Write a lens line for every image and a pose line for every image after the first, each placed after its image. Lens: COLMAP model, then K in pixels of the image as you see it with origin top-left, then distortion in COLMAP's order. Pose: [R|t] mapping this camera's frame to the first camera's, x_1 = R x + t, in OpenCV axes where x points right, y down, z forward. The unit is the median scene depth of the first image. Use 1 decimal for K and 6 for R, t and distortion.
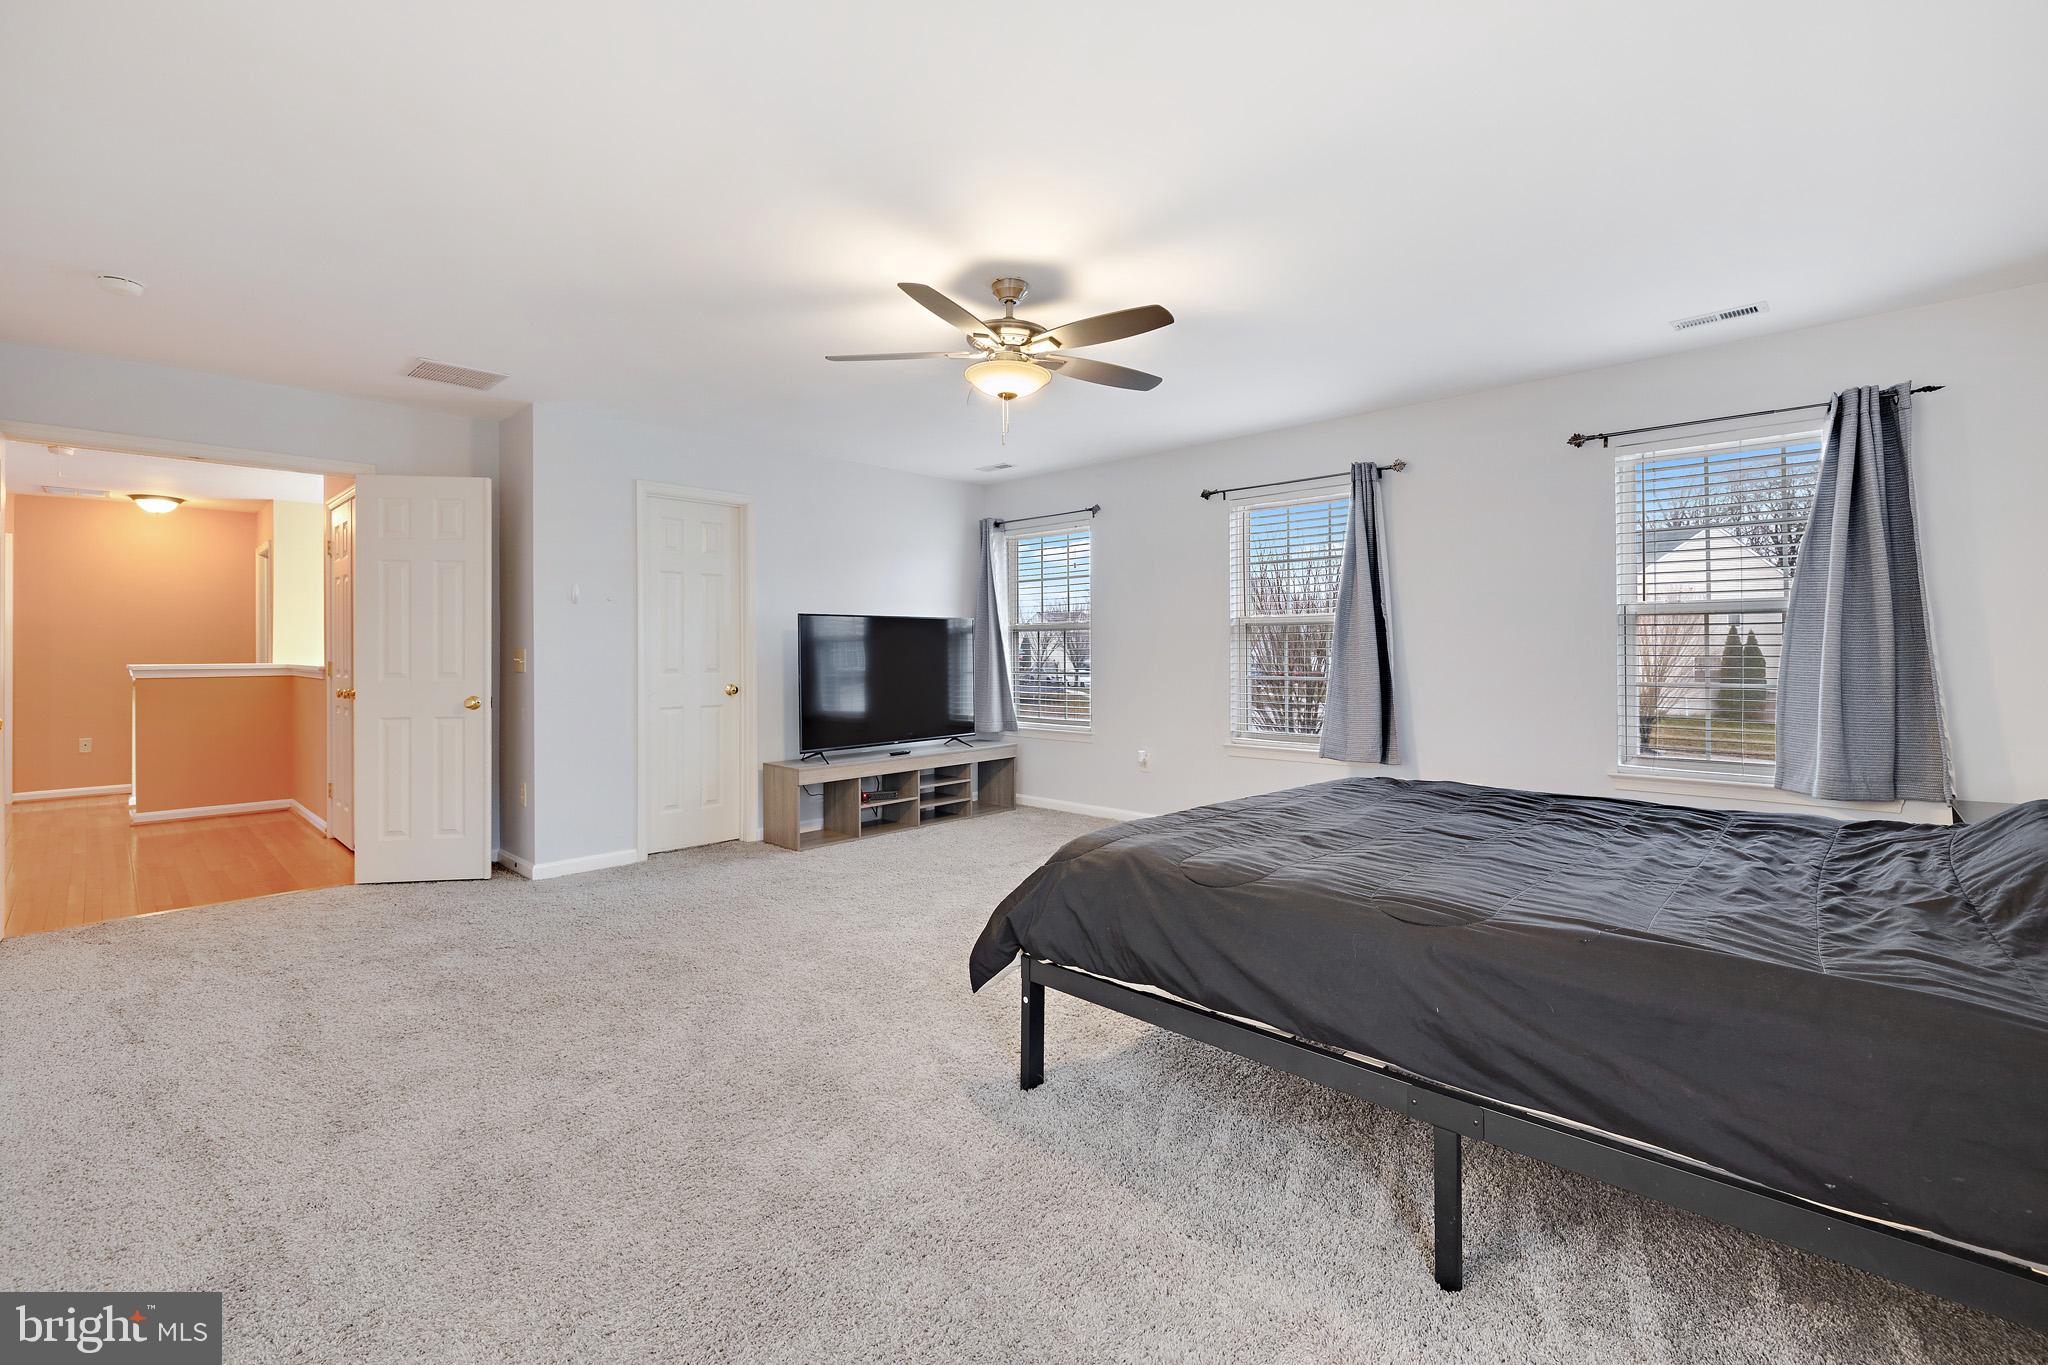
lens RADIAL K [[863.3, 0, 1026.6], [0, 863.3, 666.4], [0, 0, 1]] dist [-0.002931, -0.000140]
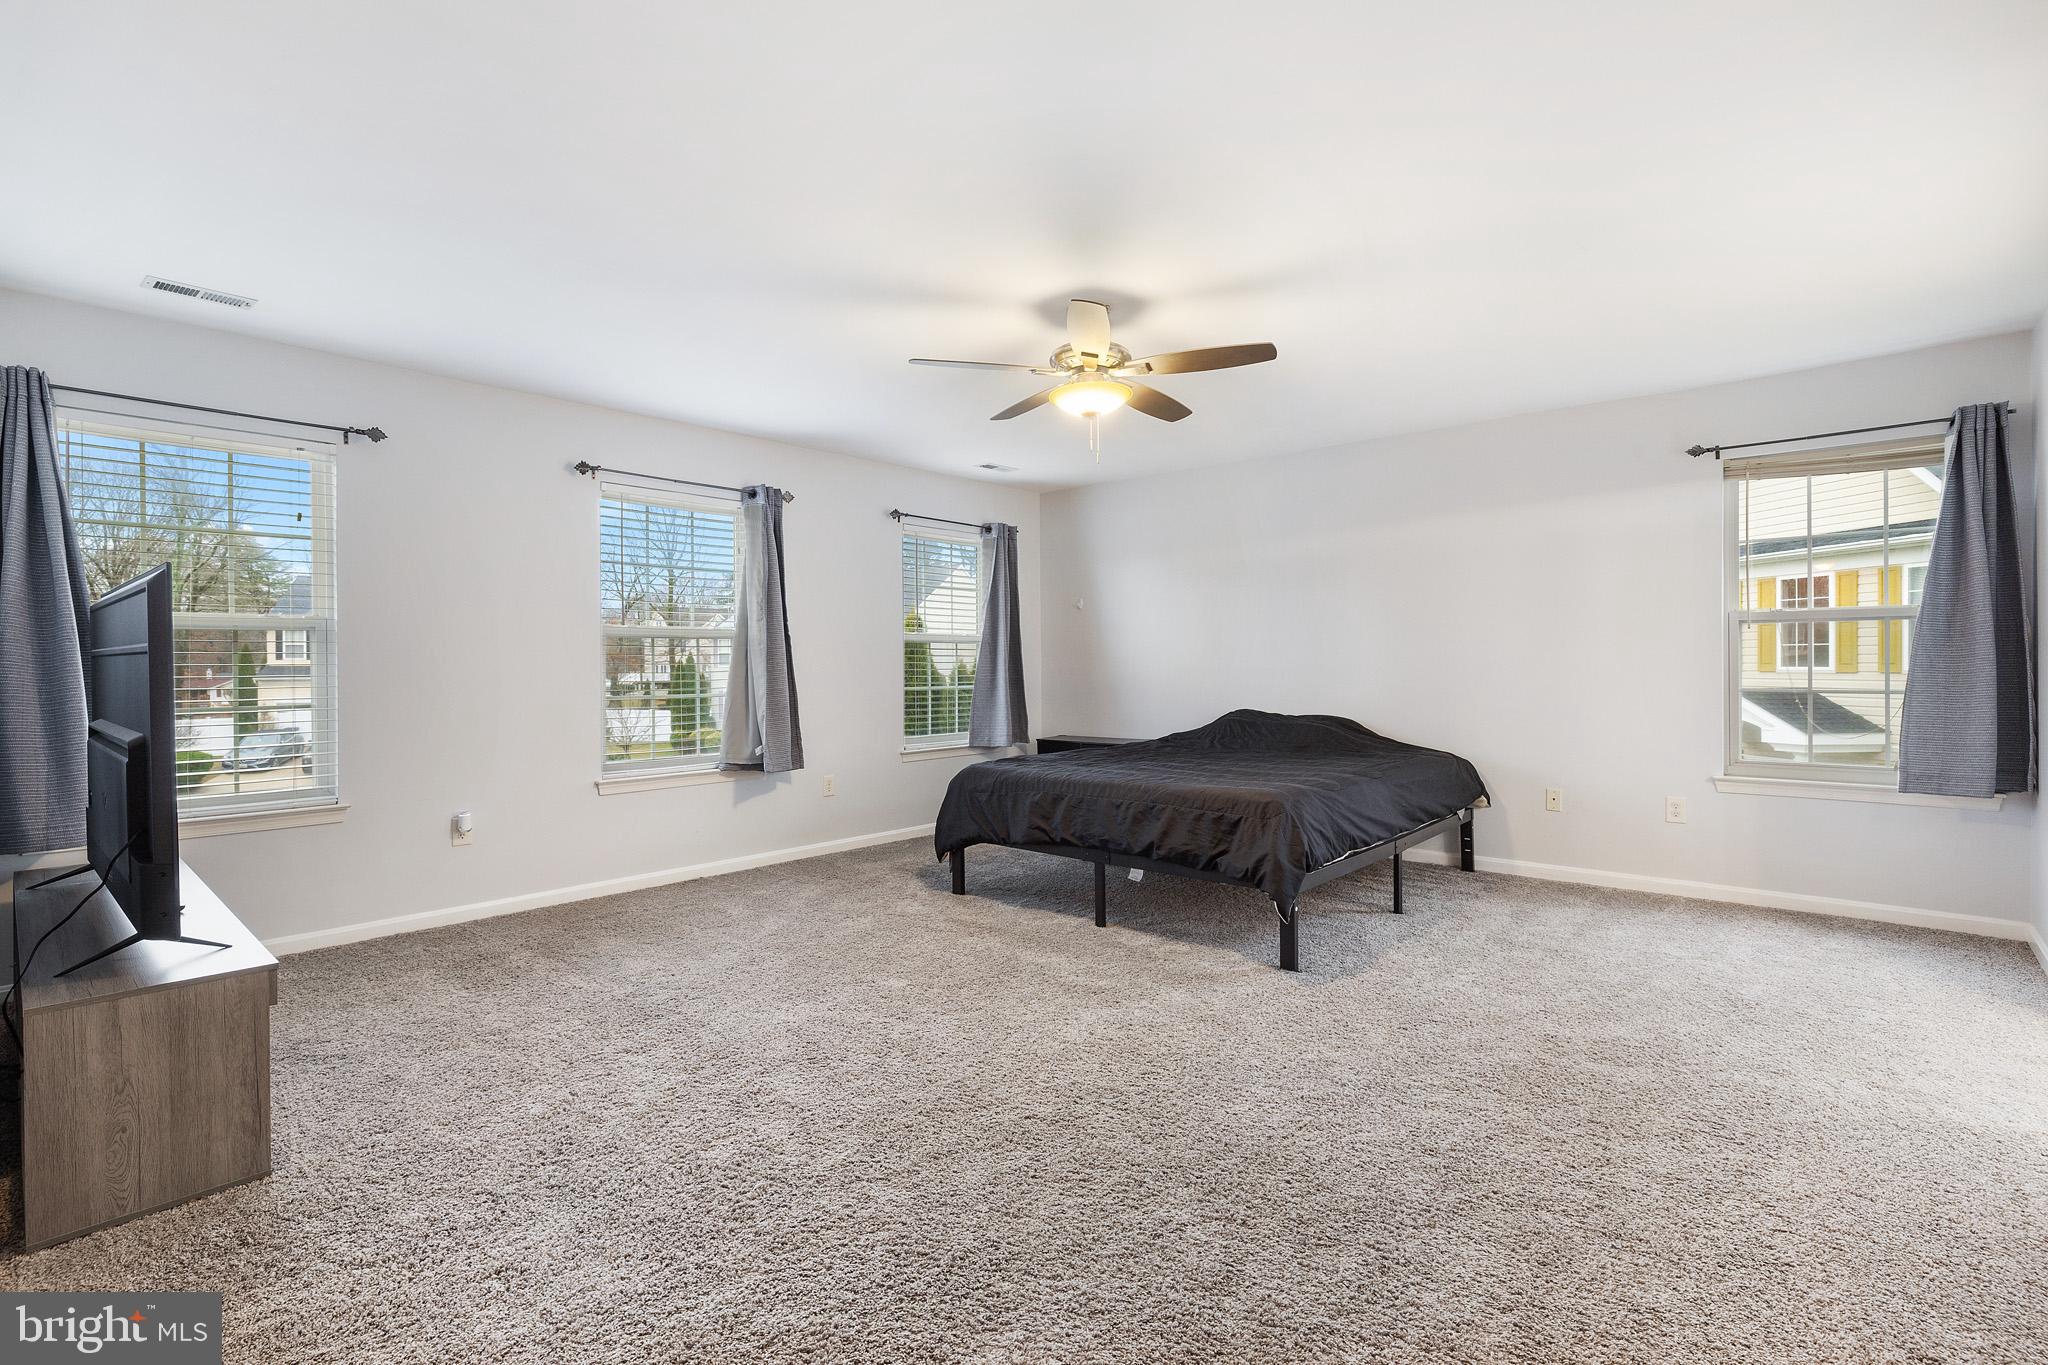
lens RADIAL K [[956.9, 0, 1024.0], [0, 956.9, 682.5], [0, 0, 1]] dist [-0.000647, -0.000188]
pose [[-0.009411, -0.011987, 0.999884, -0.568536], [0.019143, 0.999743, 0.012166, -0.004804], [-0.999772, 0.019256, -0.009179, 0.516043]]
